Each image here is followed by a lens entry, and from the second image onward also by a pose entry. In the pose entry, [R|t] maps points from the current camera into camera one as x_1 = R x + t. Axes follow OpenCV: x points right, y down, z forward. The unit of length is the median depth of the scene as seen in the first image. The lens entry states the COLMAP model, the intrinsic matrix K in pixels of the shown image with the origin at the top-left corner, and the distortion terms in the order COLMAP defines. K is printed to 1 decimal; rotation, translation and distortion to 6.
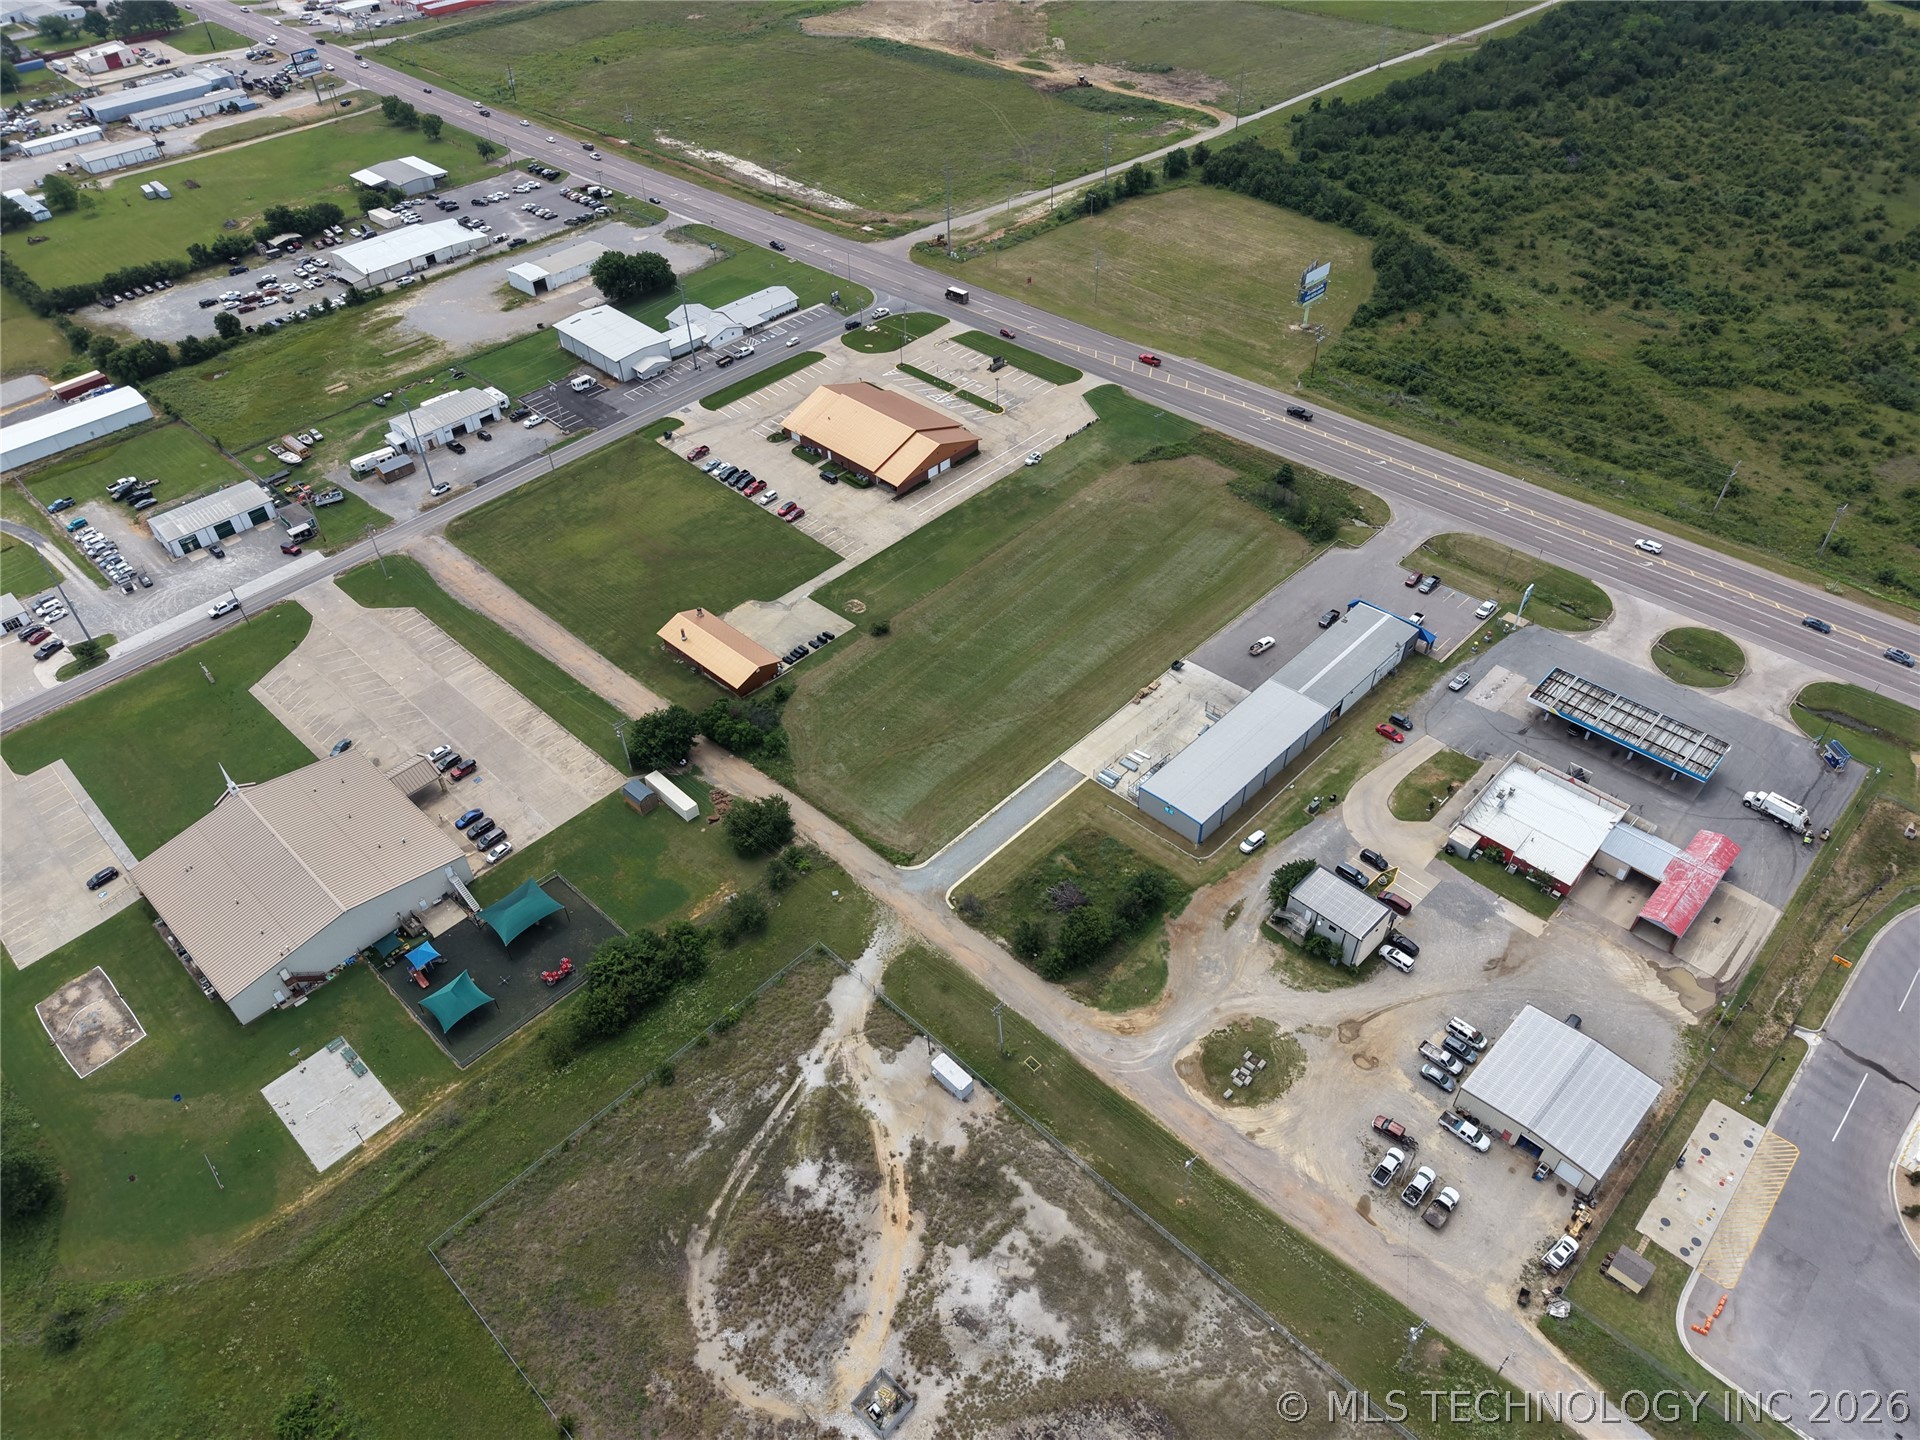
lens RADIAL K [[1285.6, 0, 952.9], [0, 1285.6, 722.0], [0, 0, 1]] dist [0.014261, -0.008897]
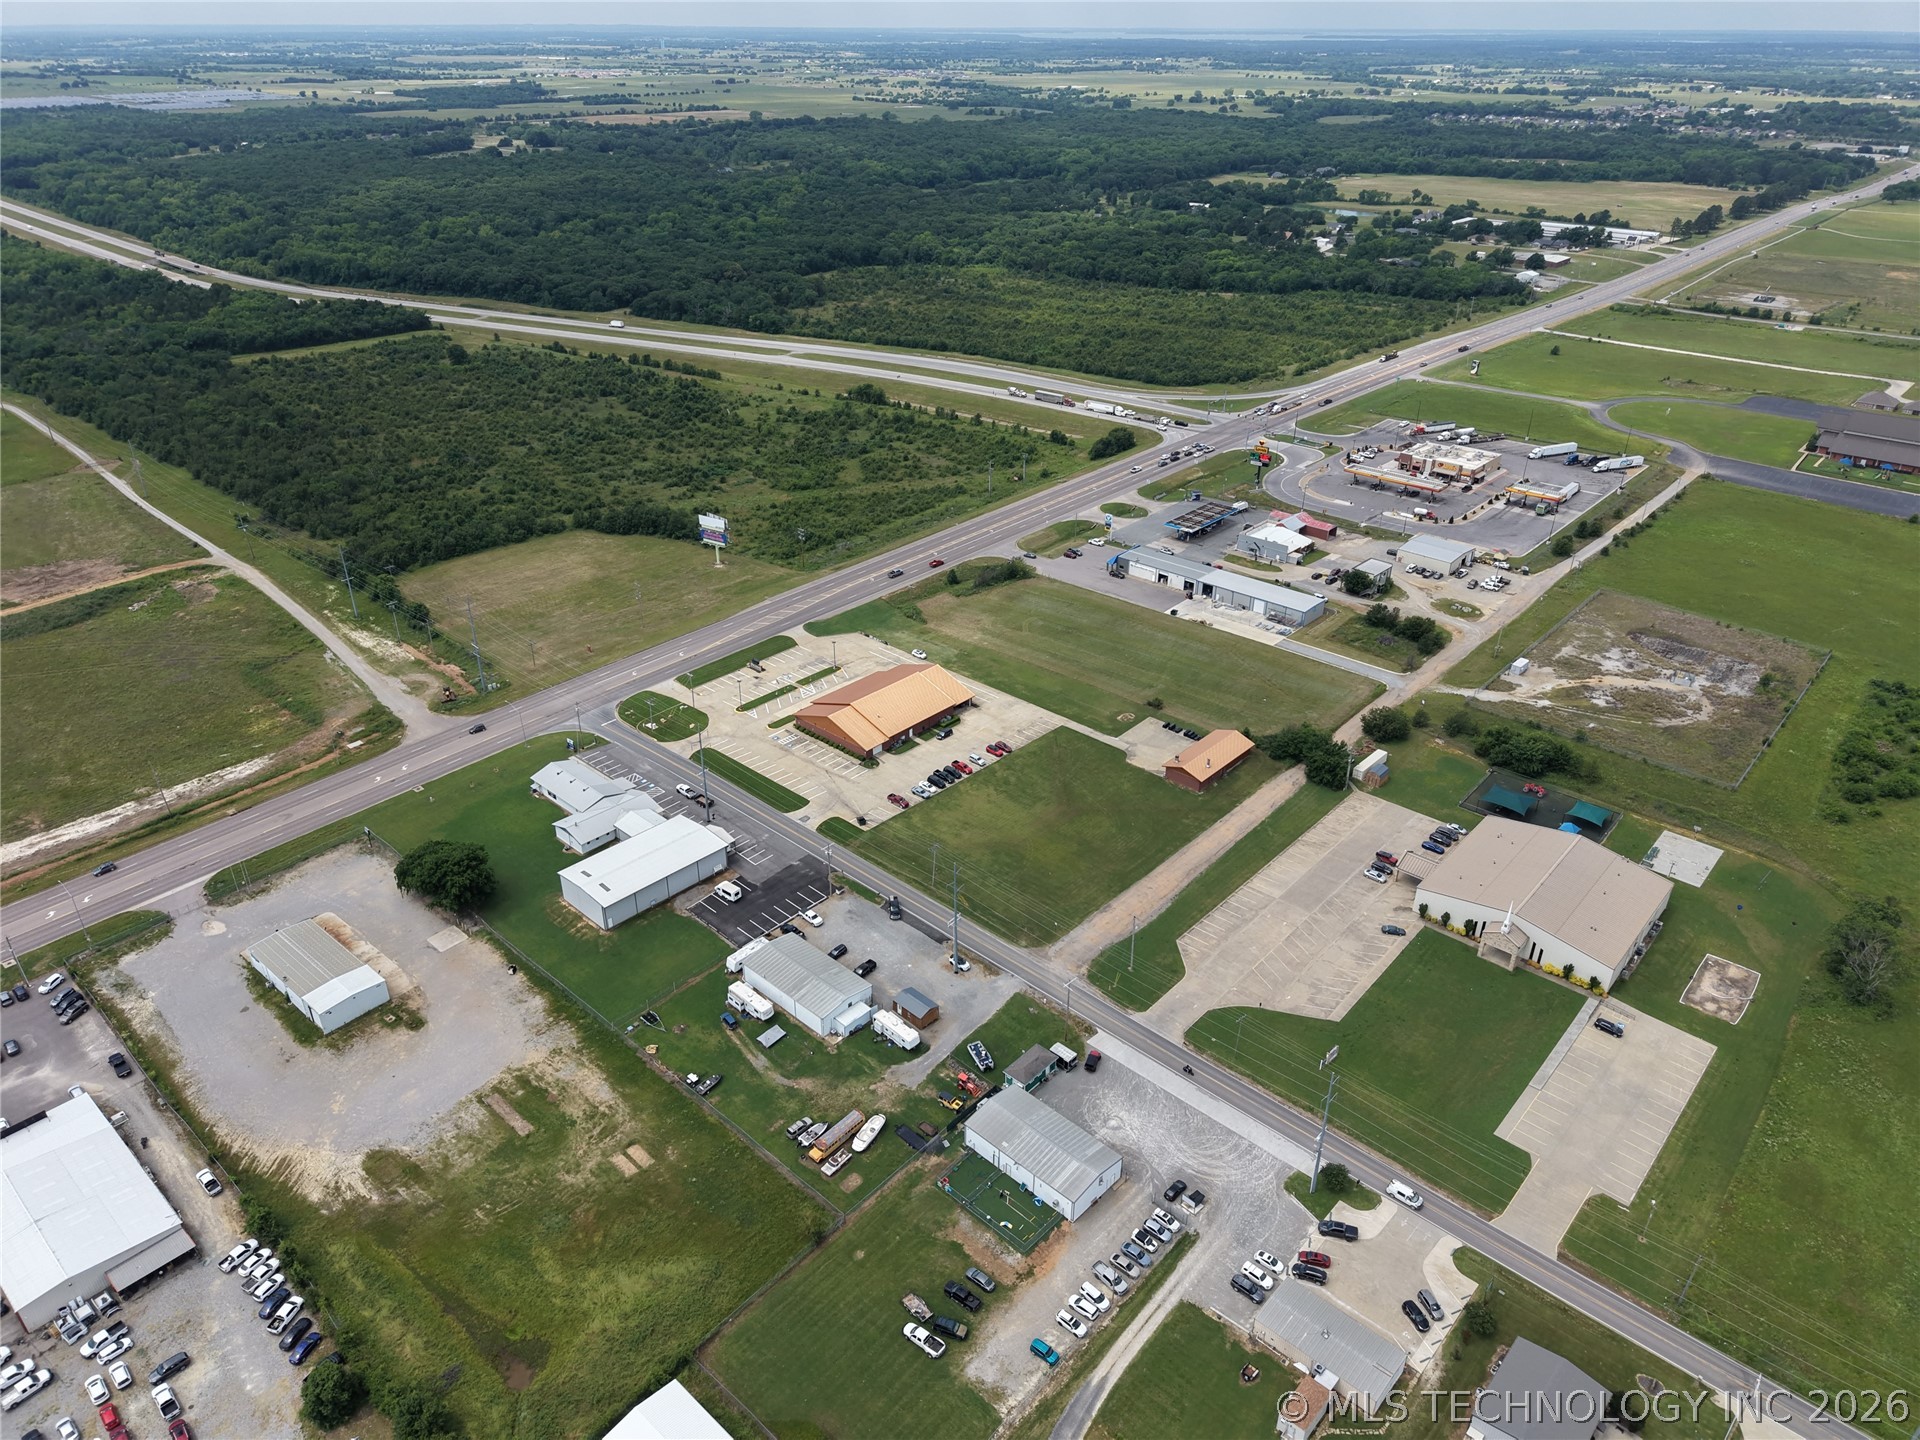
lens RADIAL K [[1281.4, 0, 952.7], [0, 1281.4, 722.1], [0, 0, 1]] dist [0.032604, -0.034837]
pose [[-0.032545, -0.457250, 0.888742, -1.097802], [0.672680, 0.647650, 0.357843, -0.601119], [-0.739217, 0.609485, 0.286506, 0.685503]]
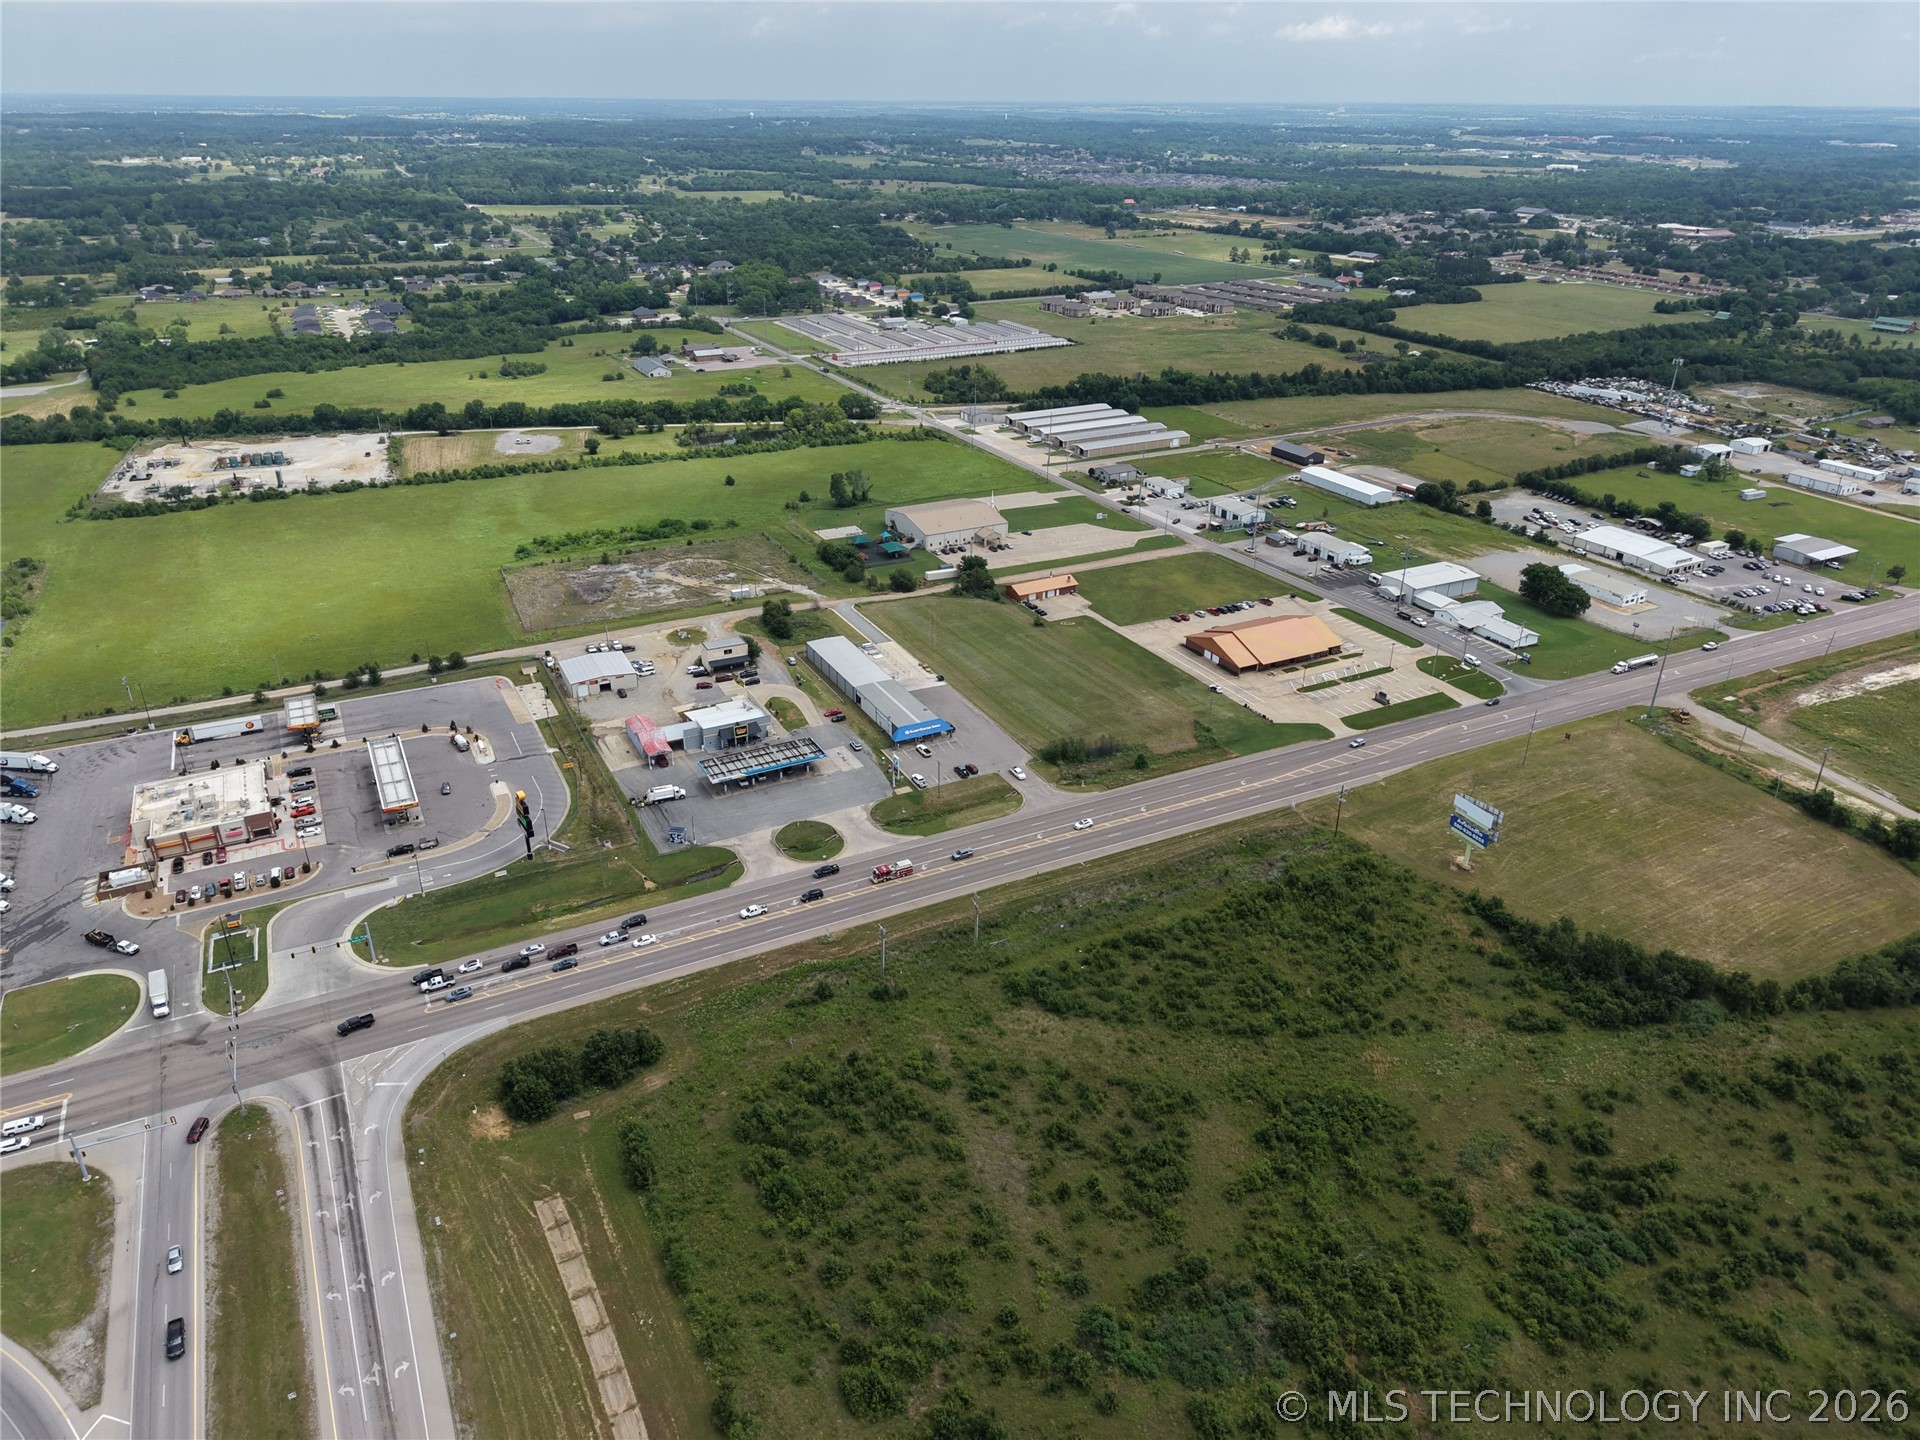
lens RADIAL K [[1281.4, 0, 952.7], [0, 1281.4, 722.1], [0, 0, 1]] dist [0.032604, -0.034837]
pose [[-0.318462, 0.437295, -0.841044, 1.265197], [-0.637562, 0.557769, 0.531422, -0.716383], [0.701496, 0.705455, 0.101174, 0.736217]]
